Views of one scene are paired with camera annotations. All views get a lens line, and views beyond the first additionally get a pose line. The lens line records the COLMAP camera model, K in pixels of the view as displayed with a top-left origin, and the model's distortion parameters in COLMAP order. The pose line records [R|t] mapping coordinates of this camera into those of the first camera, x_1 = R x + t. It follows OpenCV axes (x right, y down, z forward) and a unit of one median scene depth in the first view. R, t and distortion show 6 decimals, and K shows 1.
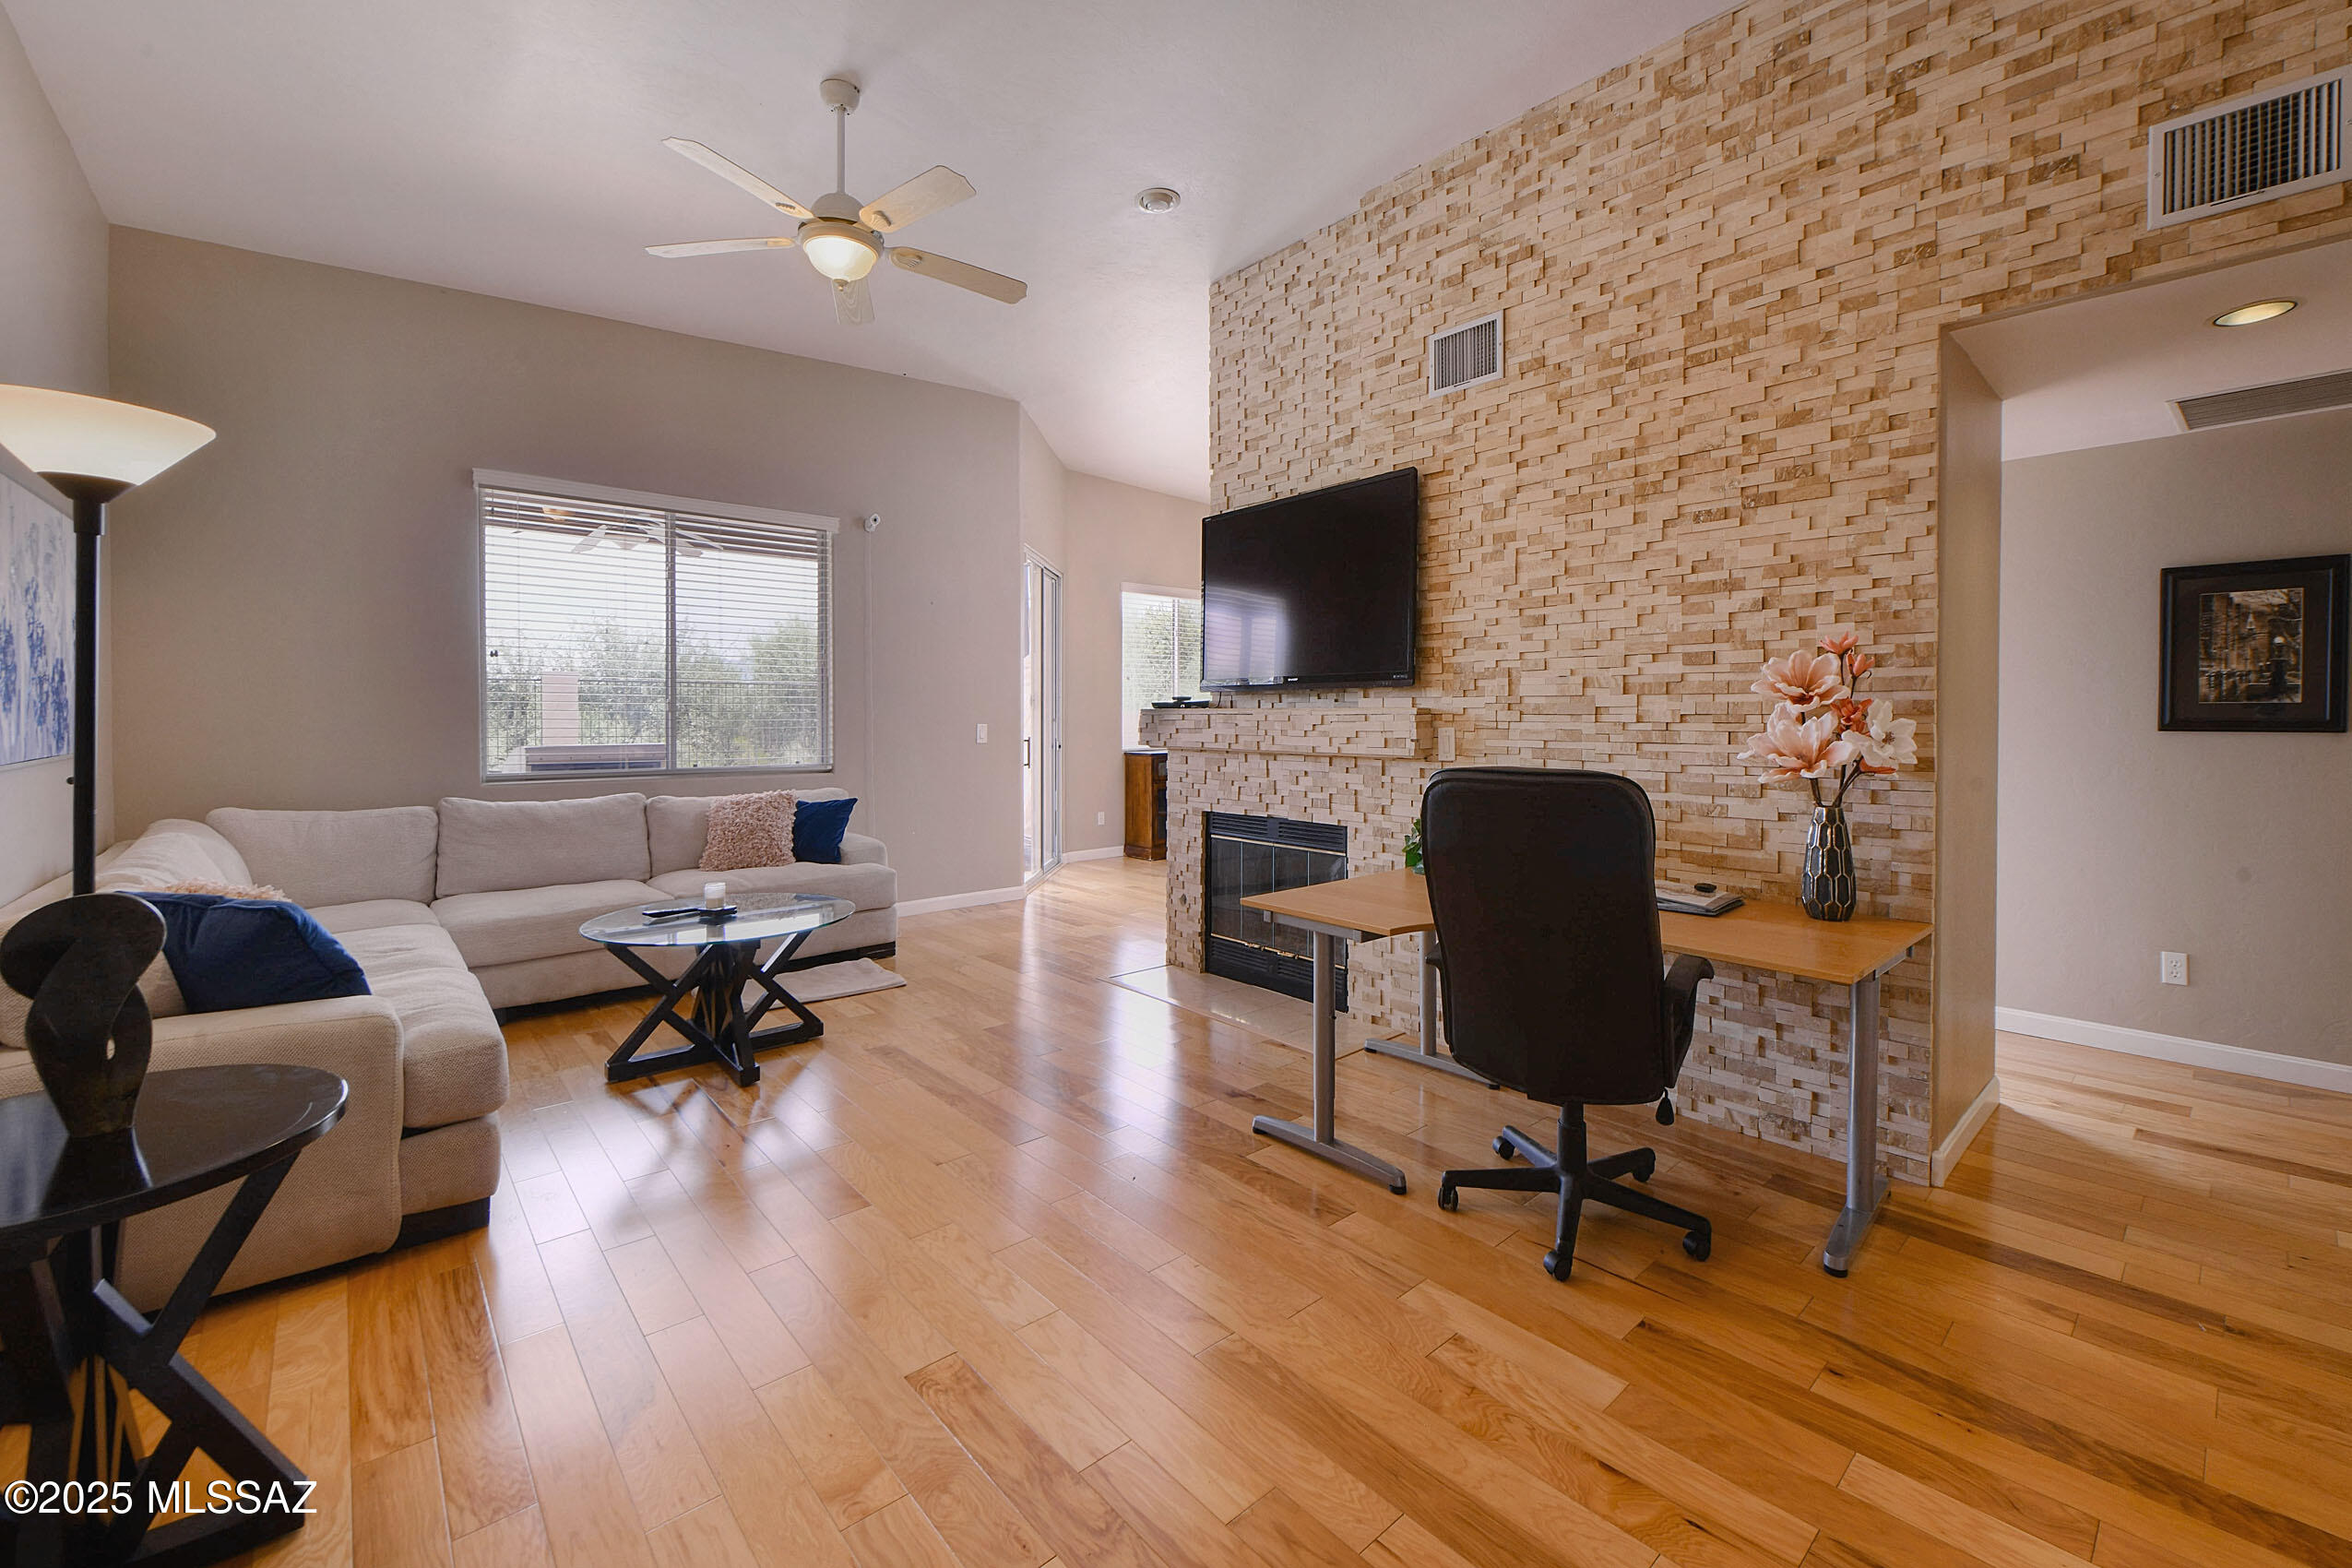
lens RADIAL K [[954.6, 0, 1181.1], [0, 954.6, 722.8], [0, 0, 1]] dist [-0.000622, -0.000773]
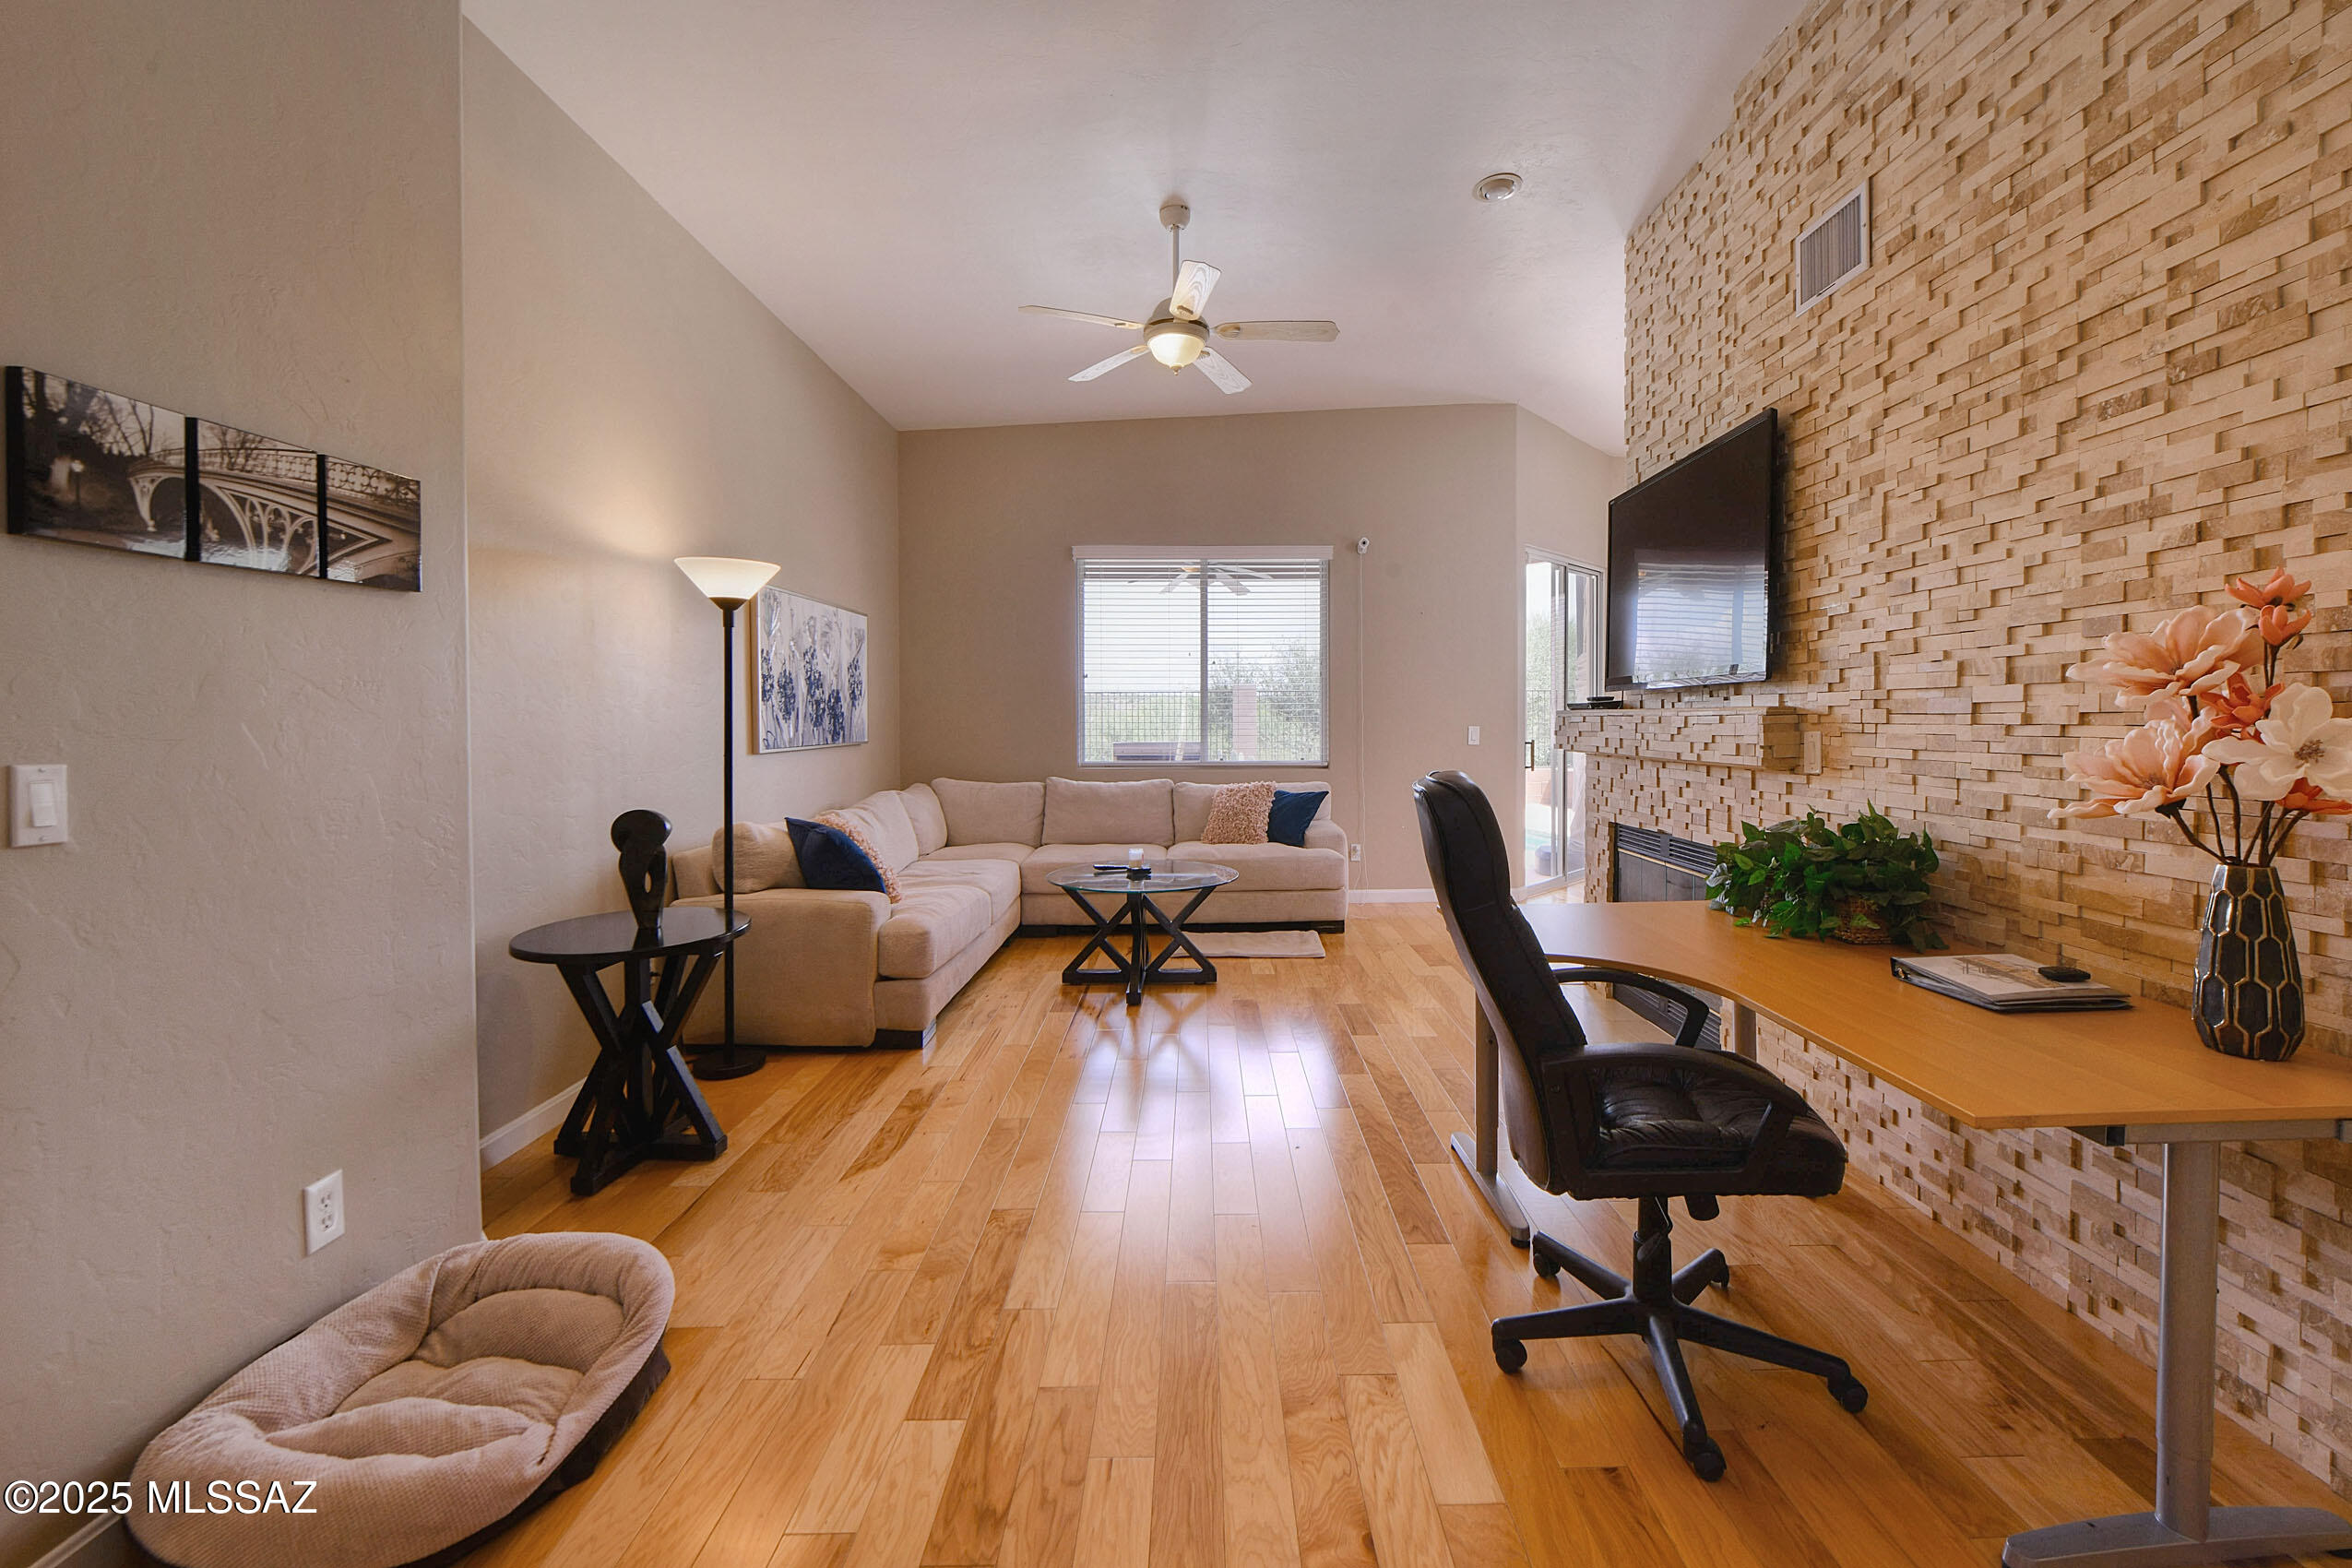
lens RADIAL K [[931.1, 0, 1222.9], [0, 931.1, 727.5], [0, 0, 1]] dist [-0.002017, -0.000499]
pose [[0.764515, 0.001358, -0.644605, 0.451720], [0.000609, 0.999996, 0.002829, -0.000550], [0.644606, -0.002555, 0.764511, 0.114481]]
